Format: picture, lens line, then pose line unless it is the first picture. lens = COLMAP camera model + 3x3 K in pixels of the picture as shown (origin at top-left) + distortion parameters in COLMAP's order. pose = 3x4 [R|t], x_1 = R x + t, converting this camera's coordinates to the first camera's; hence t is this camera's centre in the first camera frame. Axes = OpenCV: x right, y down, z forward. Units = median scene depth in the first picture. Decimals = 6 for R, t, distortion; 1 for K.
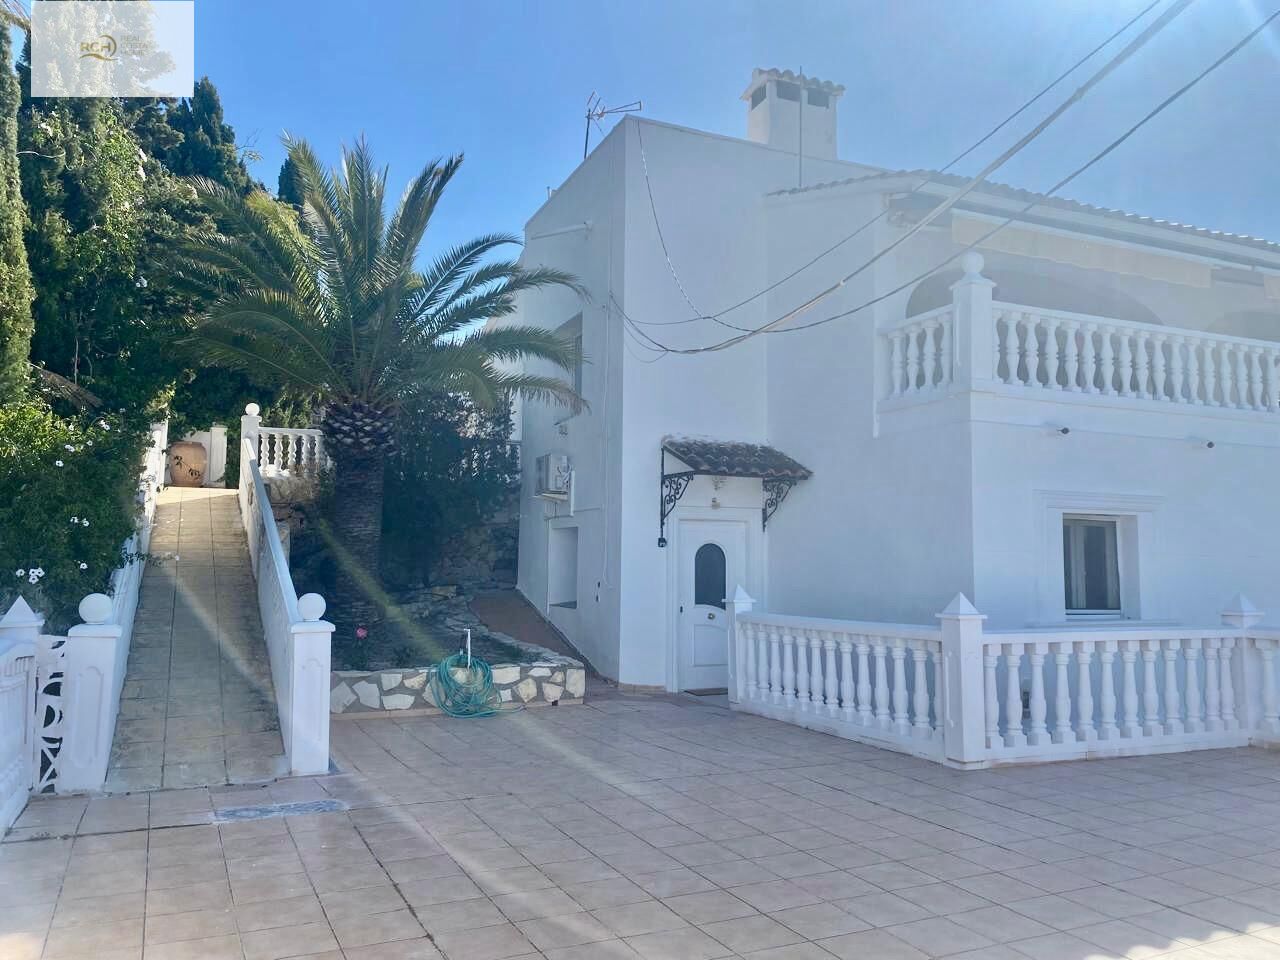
lens RADIAL K [[980.0, 0, 645.2], [0, 980.0, 476.8], [0, 0, 1]] dist [0.038781, -0.056157]
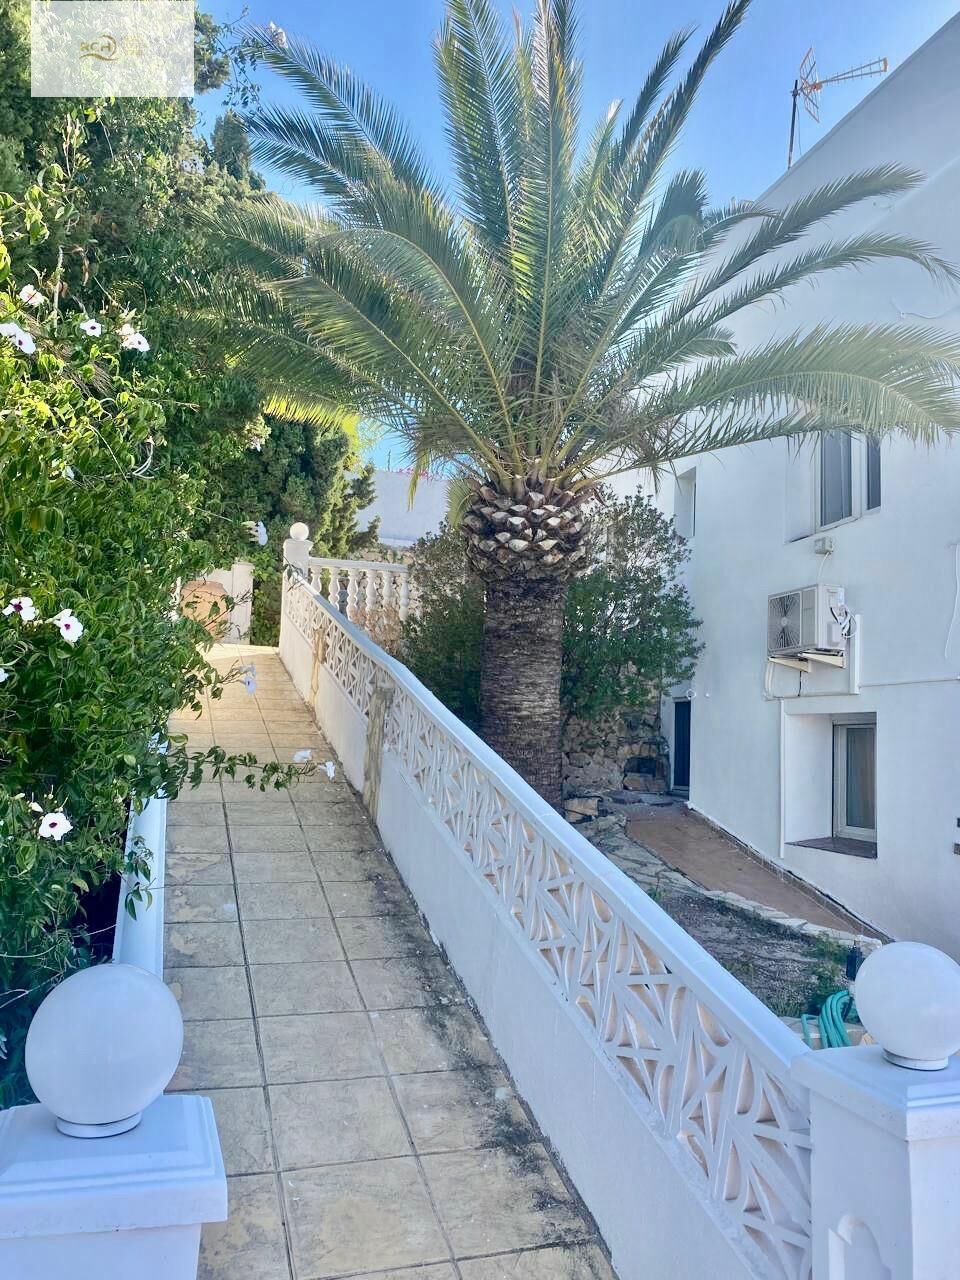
lens RADIAL K [[1006.3, 0, 478.5], [0, 1006.3, 649.9], [0, 0, 1]] dist [0.032063, -0.027218]
pose [[0.990956, 0.017137, -0.133091, -0.244123], [-0.018853, 0.999754, -0.011647, 0.028955], [0.132858, 0.014051, 0.991035, 0.431550]]
